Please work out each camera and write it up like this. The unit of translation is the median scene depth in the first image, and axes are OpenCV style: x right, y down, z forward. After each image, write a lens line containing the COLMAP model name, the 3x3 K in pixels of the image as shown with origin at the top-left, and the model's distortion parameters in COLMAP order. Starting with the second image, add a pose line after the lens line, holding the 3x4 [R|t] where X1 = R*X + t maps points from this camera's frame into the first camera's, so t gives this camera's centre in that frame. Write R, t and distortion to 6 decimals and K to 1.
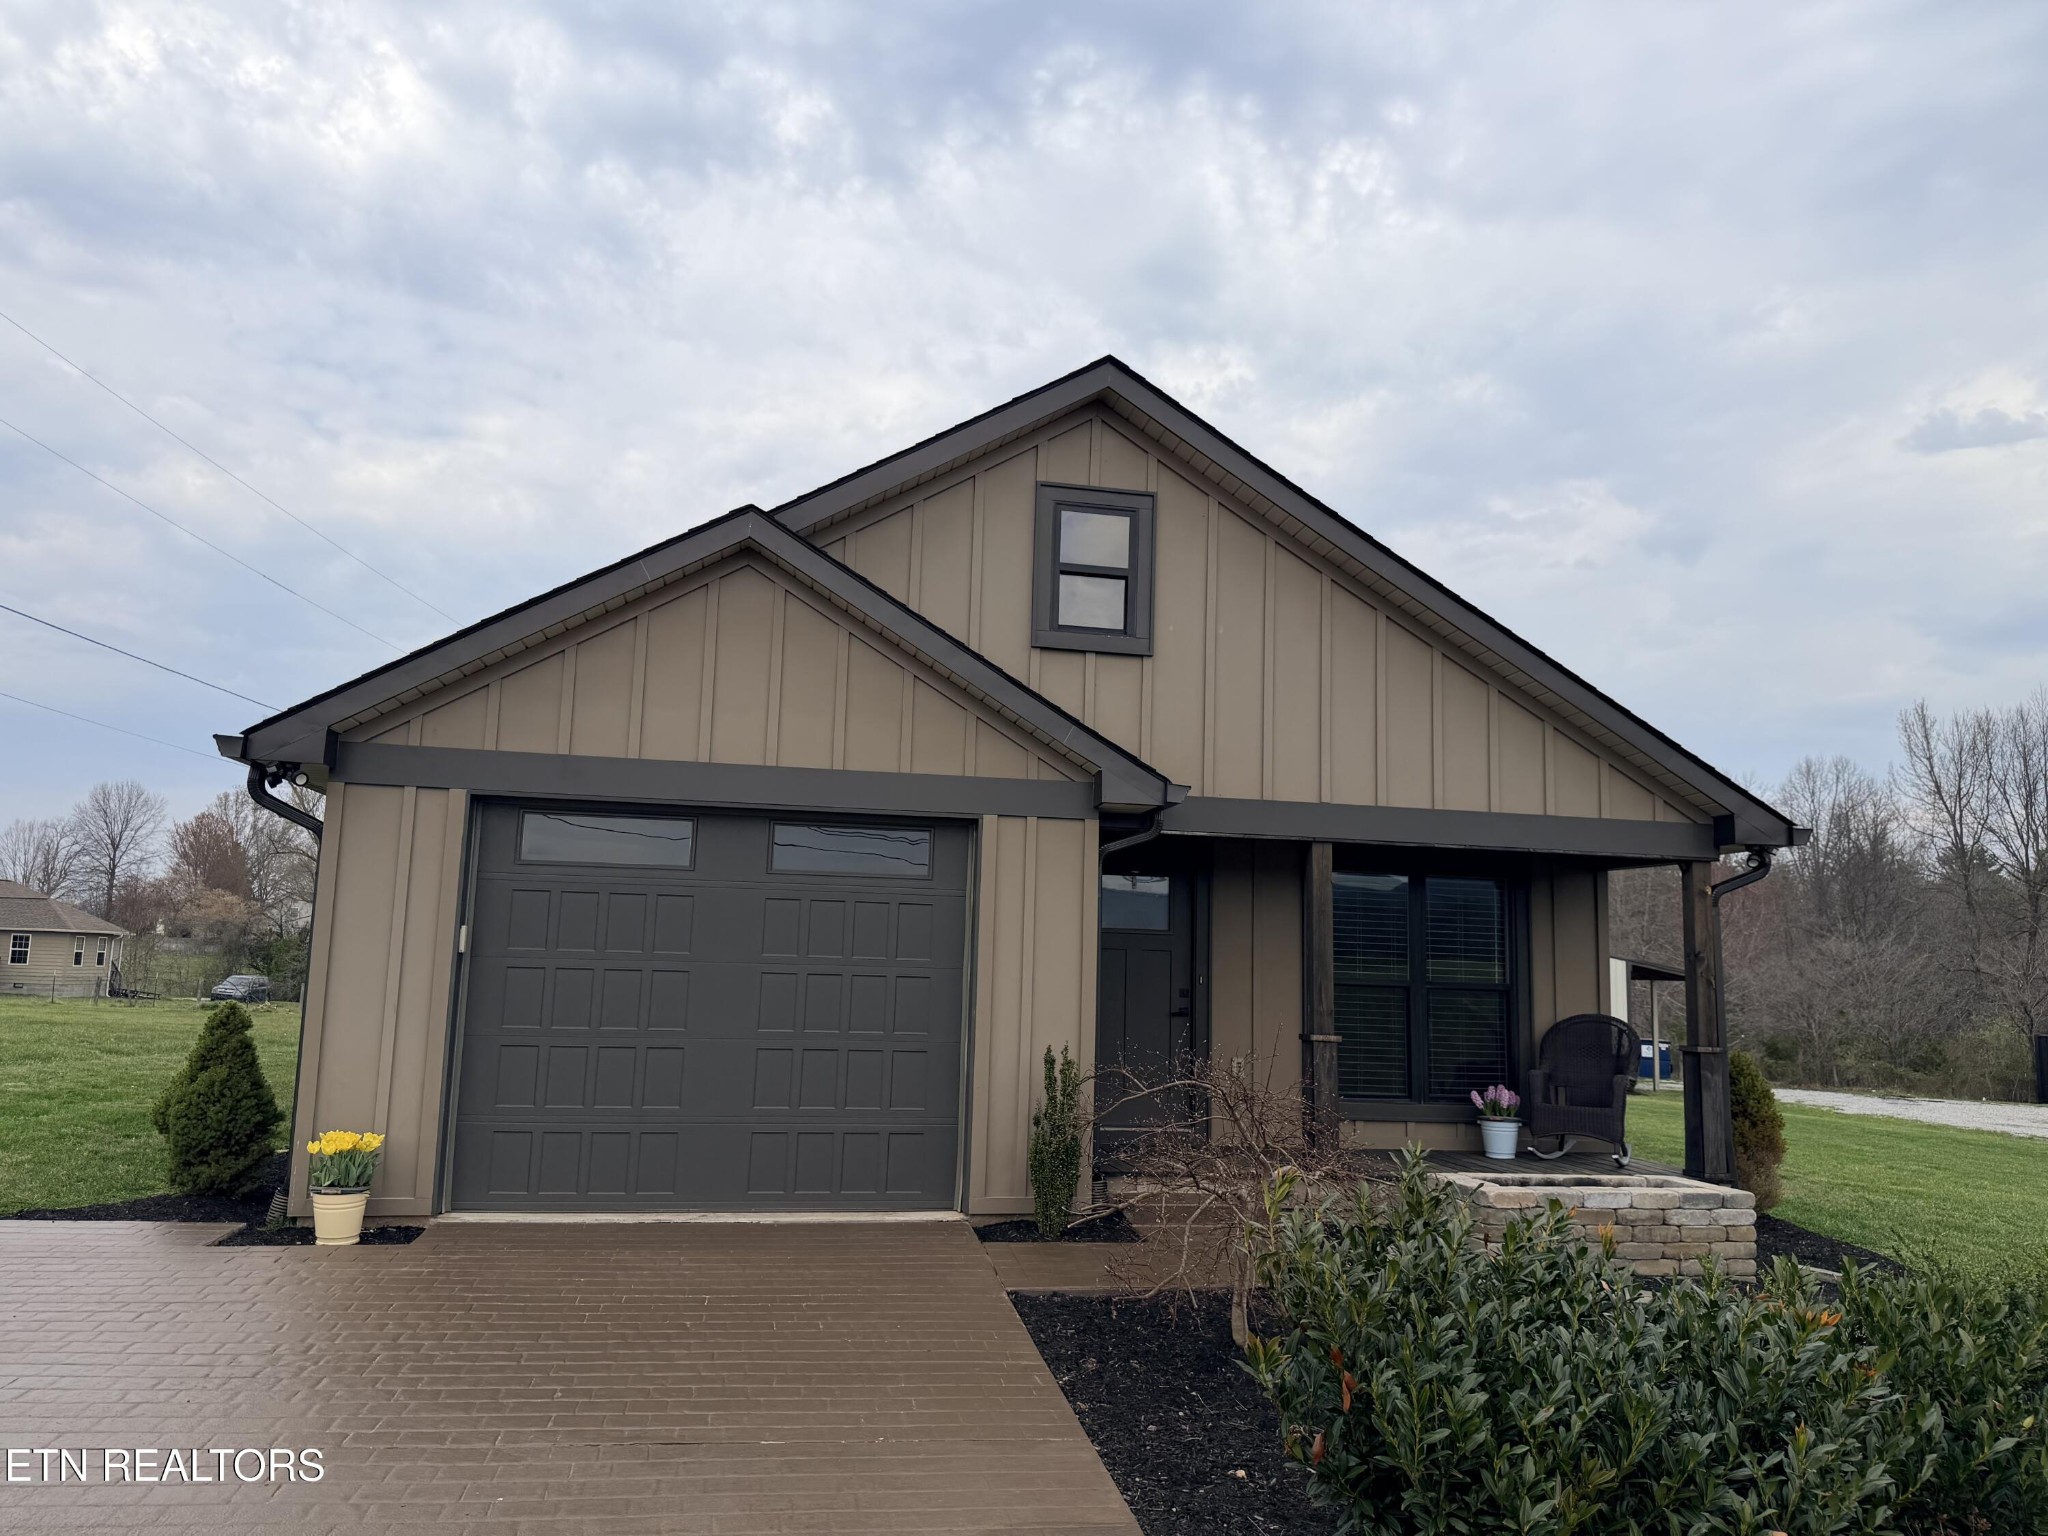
lens RADIAL K [[1425.1, 0, 1024.0], [0, 1425.1, 768.0], [0, 0, 1]] dist [0.102192, -0.155598]
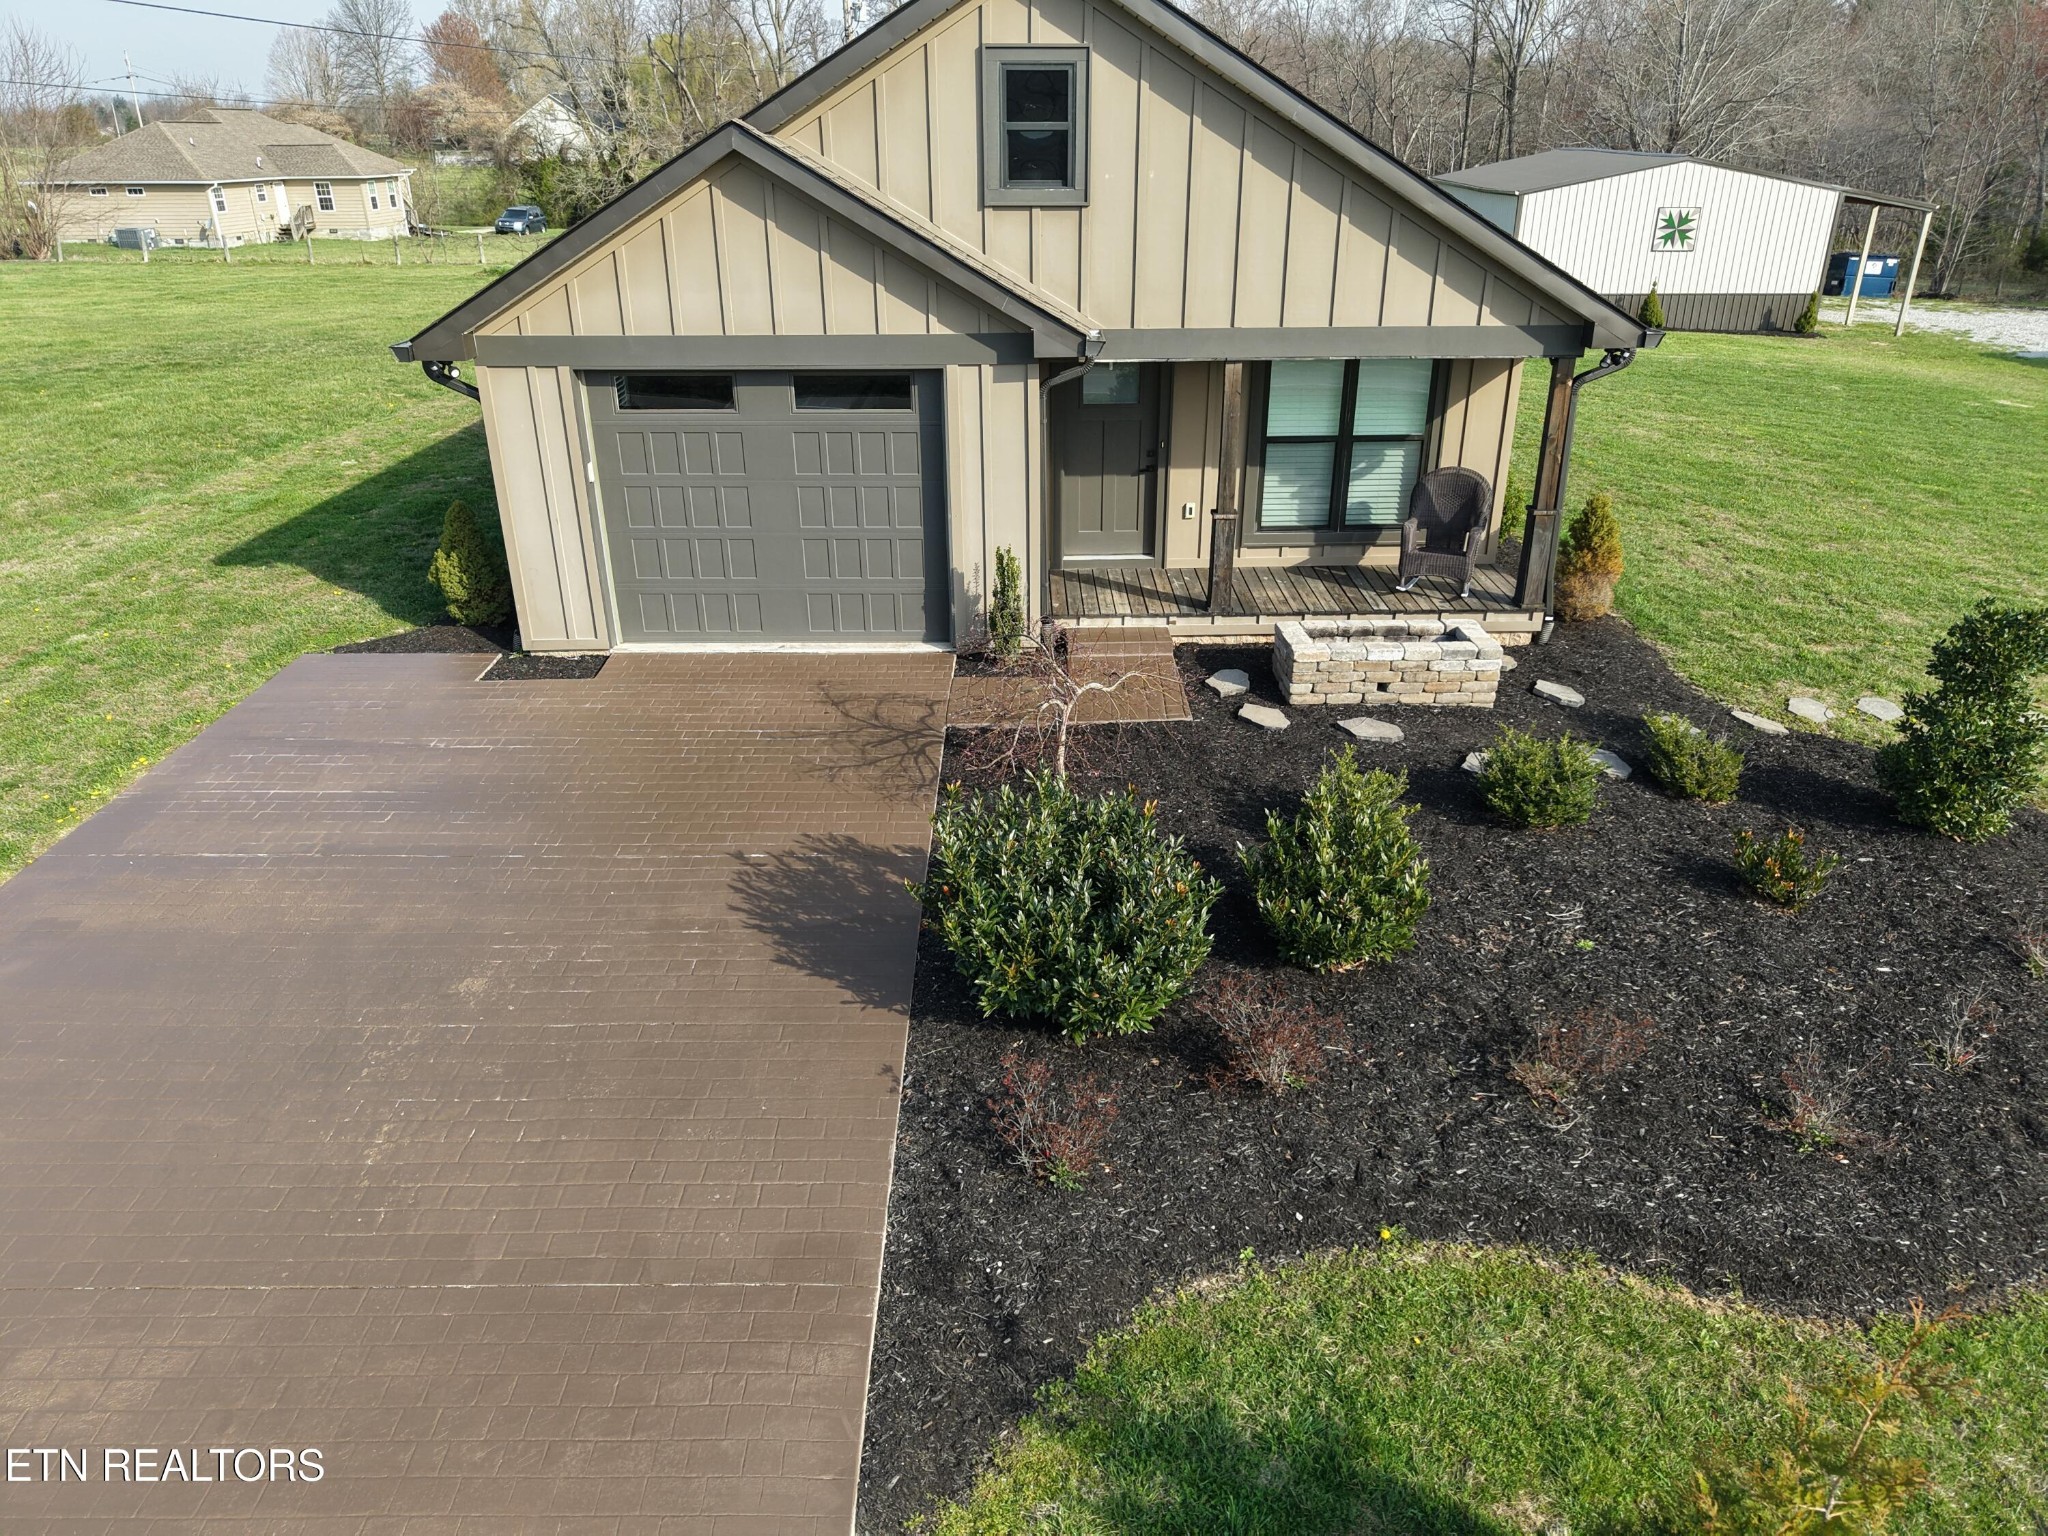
lens RADIAL K [[1387.1, 0, 1024.0], [0, 1387.1, 768.0], [0, 0, 1]] dist [-0.021561, 0.003340]
pose [[0.984830, 0.035106, -0.169933, 0.223942], [0.062402, 0.842150, 0.535621, -0.274591], [0.161913, -0.538100, 0.827184, -0.180163]]
